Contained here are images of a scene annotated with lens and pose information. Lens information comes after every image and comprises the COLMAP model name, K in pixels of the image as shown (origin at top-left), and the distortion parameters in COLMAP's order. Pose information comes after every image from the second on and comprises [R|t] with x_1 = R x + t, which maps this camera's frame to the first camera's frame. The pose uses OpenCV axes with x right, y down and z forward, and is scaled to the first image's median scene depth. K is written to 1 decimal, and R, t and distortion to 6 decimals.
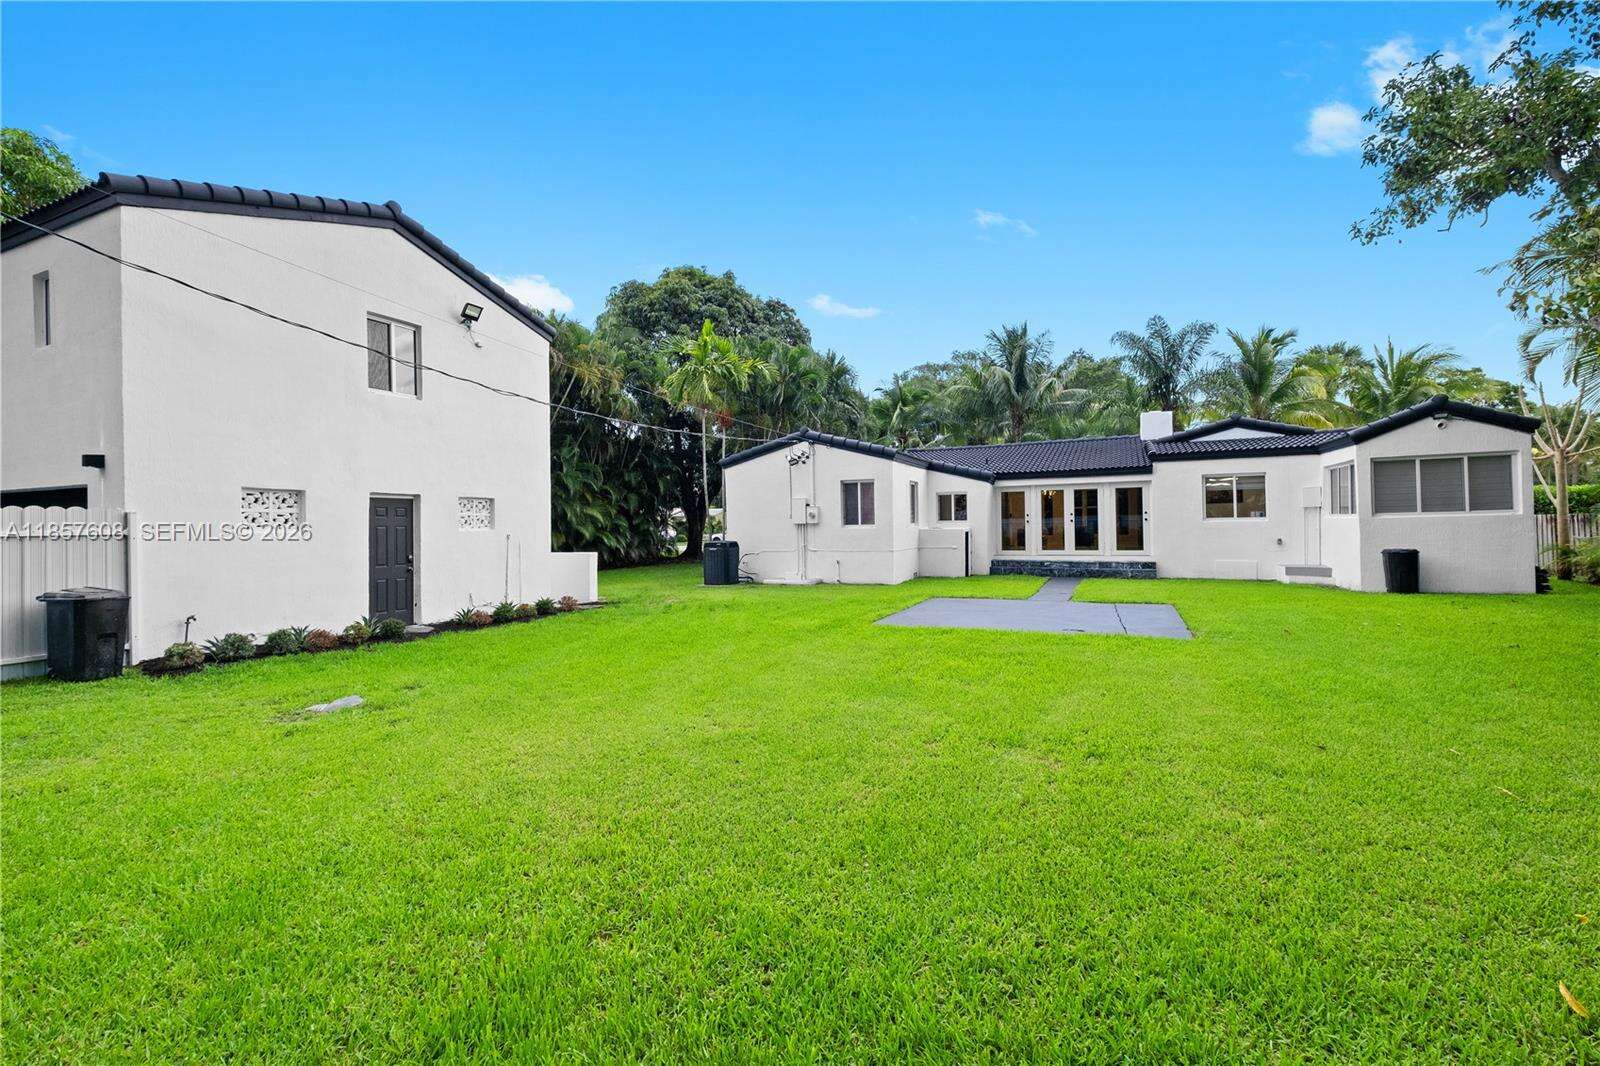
lens RADIAL K [[704.1, 0, 808.2], [0, 704.1, 525.0], [0, 0, 1]] dist [0.000306, -0.002637]
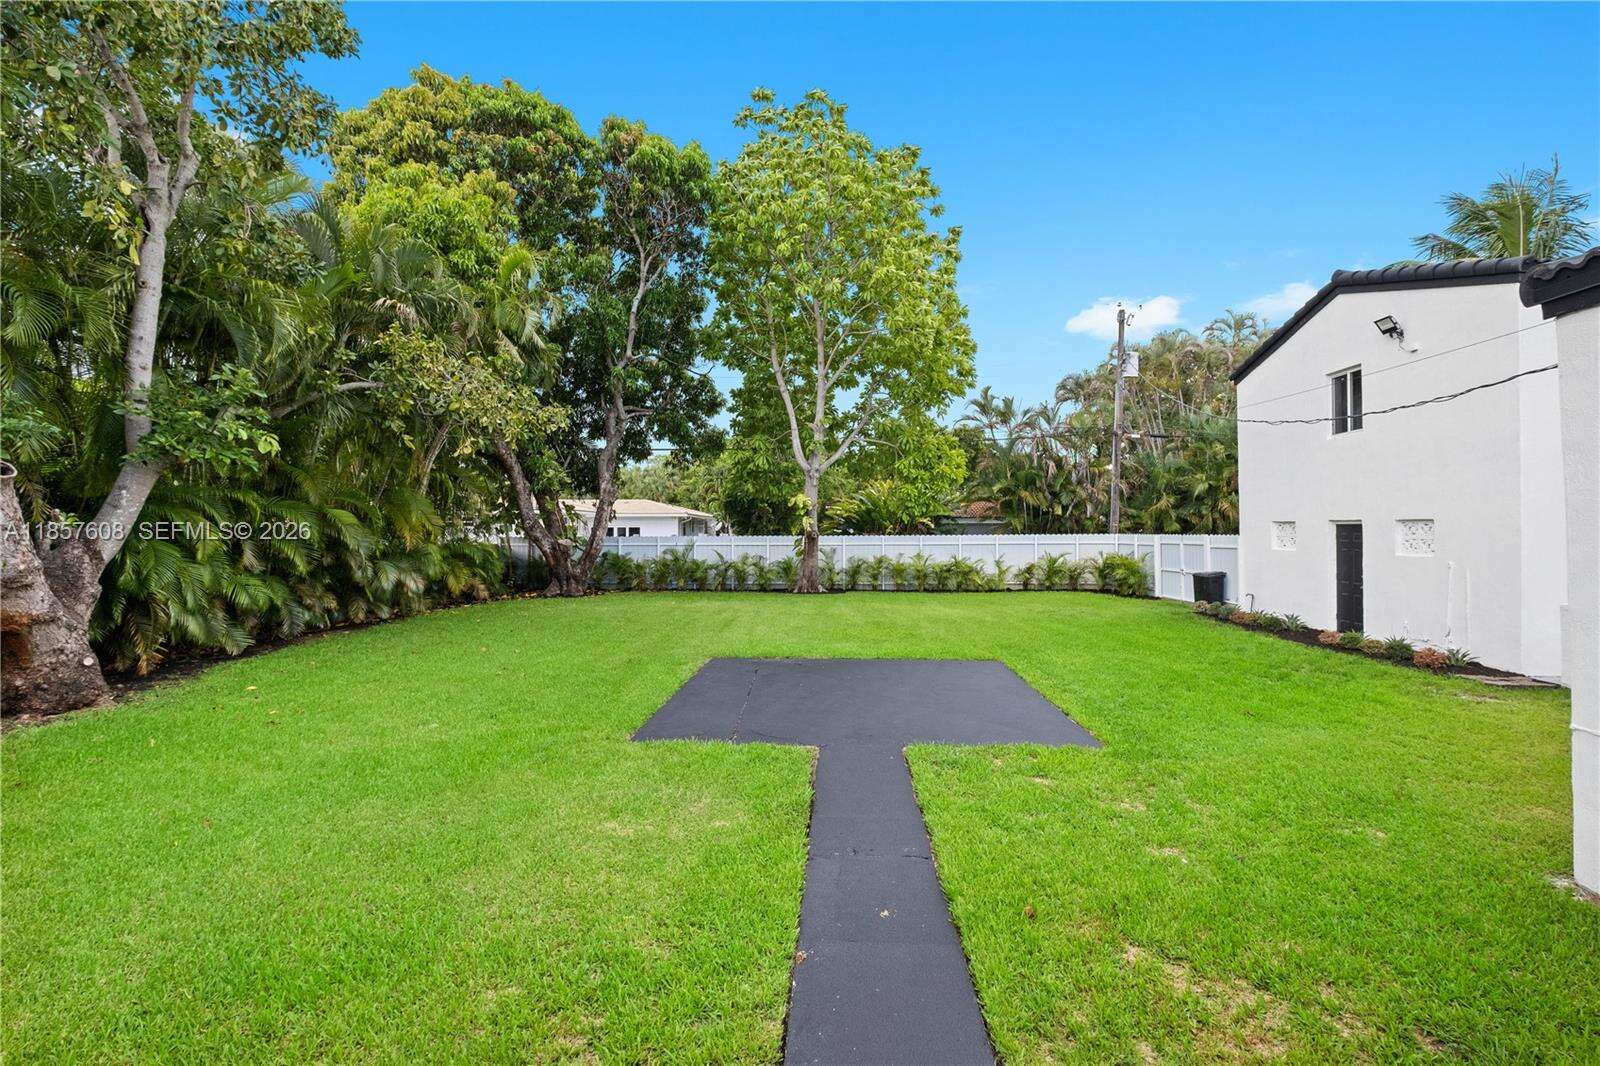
lens RADIAL K [[704.1, 0, 805.7], [0, 704.1, 522.5], [0, 0, 1]] dist [0.000306, -0.002637]
pose [[-0.930077, 0.009503, -0.367241, 0.718922], [0.013715, 0.999867, -0.008860, -0.045914], [0.367108, -0.013277, -0.930084, 1.894542]]
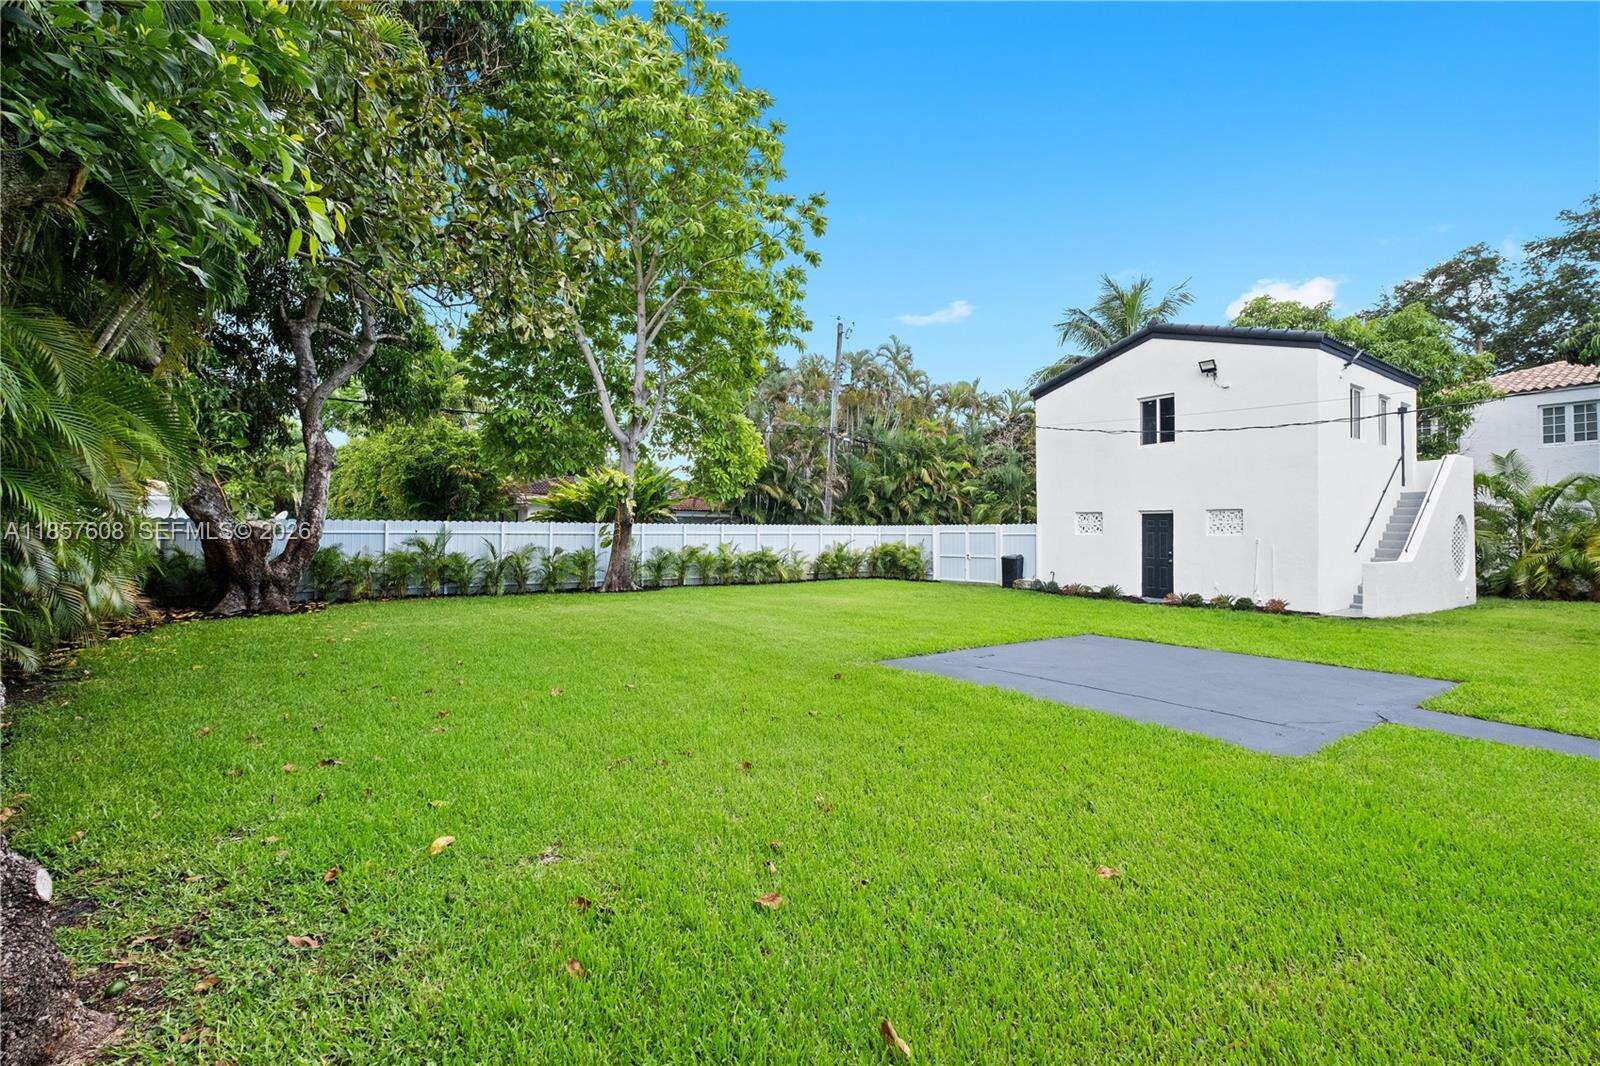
lens RADIAL K [[704.1, 0, 799.8], [0, 704.1, 526.2], [0, 0, 1]] dist [0.000306, -0.002637]
pose [[-0.507047, -0.001232, -0.861917, 1.212995], [0.003045, 0.999990, -0.003221, -0.008339], [0.861913, -0.004258, -0.507039, 1.199841]]
